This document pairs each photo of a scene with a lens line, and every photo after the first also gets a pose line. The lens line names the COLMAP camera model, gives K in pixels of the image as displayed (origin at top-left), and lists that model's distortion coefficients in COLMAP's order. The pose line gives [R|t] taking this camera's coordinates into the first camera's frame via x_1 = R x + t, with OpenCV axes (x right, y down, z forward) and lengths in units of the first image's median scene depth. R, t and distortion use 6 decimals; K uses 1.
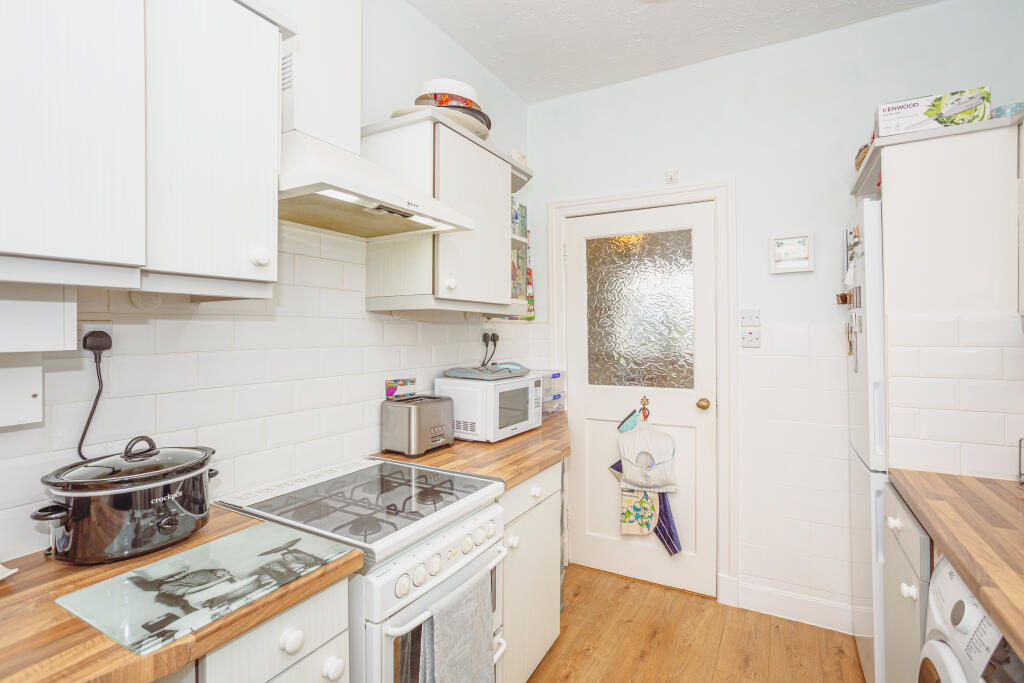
lens RADIAL K [[494.7, 0, 508.1], [0, 494.7, 342.8], [0, 0, 1]] dist [-0.048892, 0.031139]
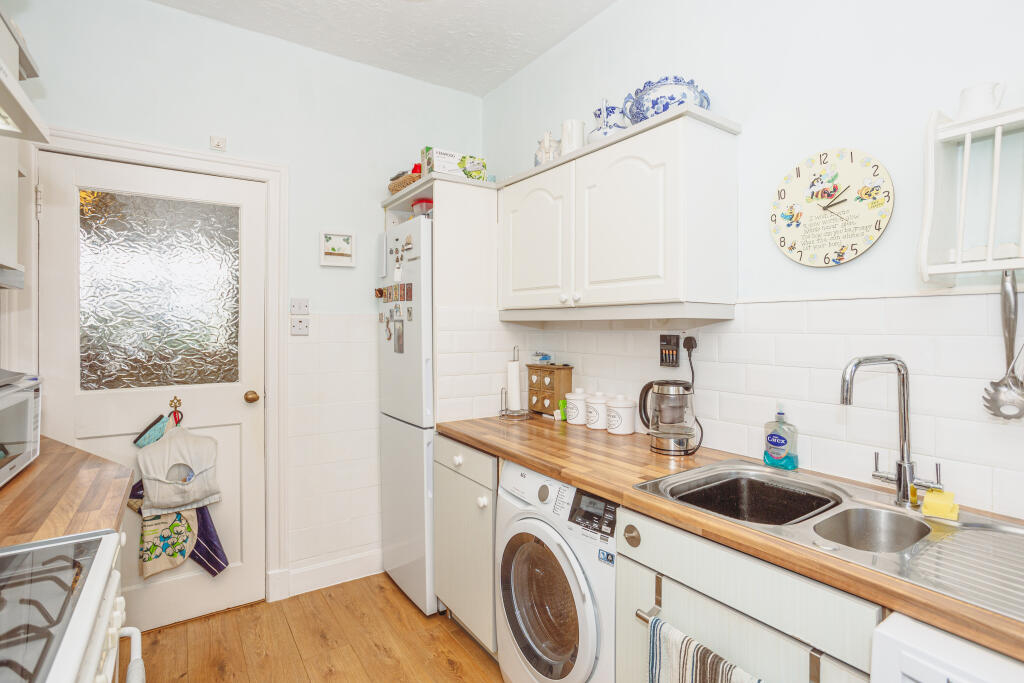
lens RADIAL K [[508.2, 0, 515.1], [0, 508.2, 333.0], [0, 0, 1]] dist [-0.049900, 0.039319]
pose [[0.458973, -0.008406, 0.888411, -0.210675], [0.013825, 0.999902, 0.002318, 0.007810], [-0.888343, 0.011219, 0.459044, 0.109871]]
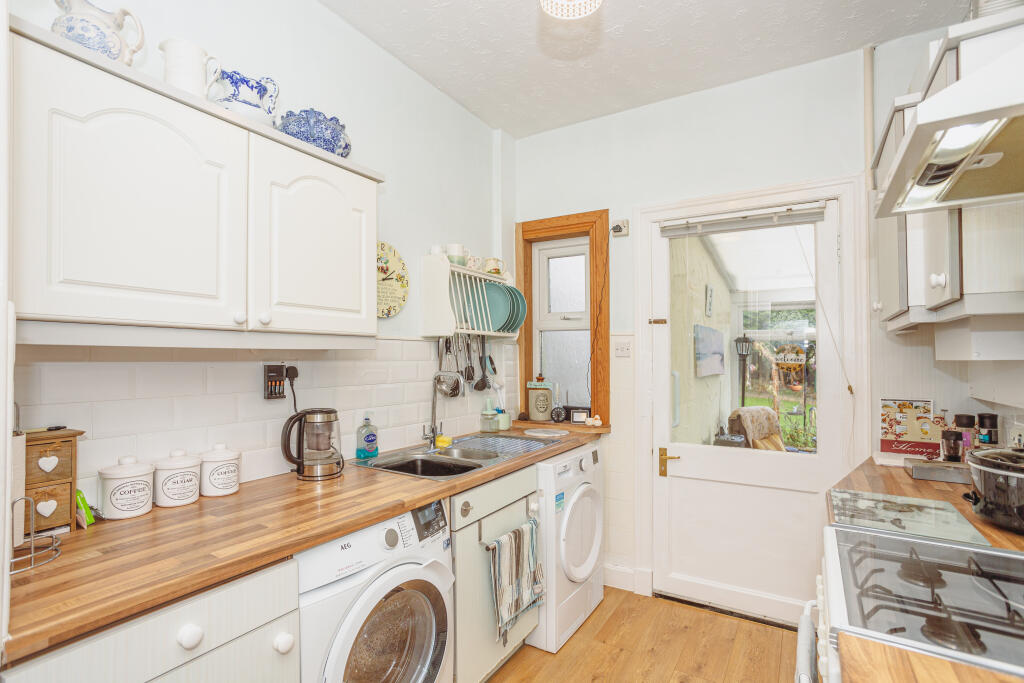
lens RADIAL K [[508.2, 0, 515.1], [0, 508.2, 333.0], [0, 0, 1]] dist [-0.049900, 0.039319]
pose [[-0.999032, -0.000488, 0.043979, 0.173985], [-0.001649, 0.999651, -0.026348, -0.010261], [-0.043951, -0.026395, -0.998685, 0.903361]]
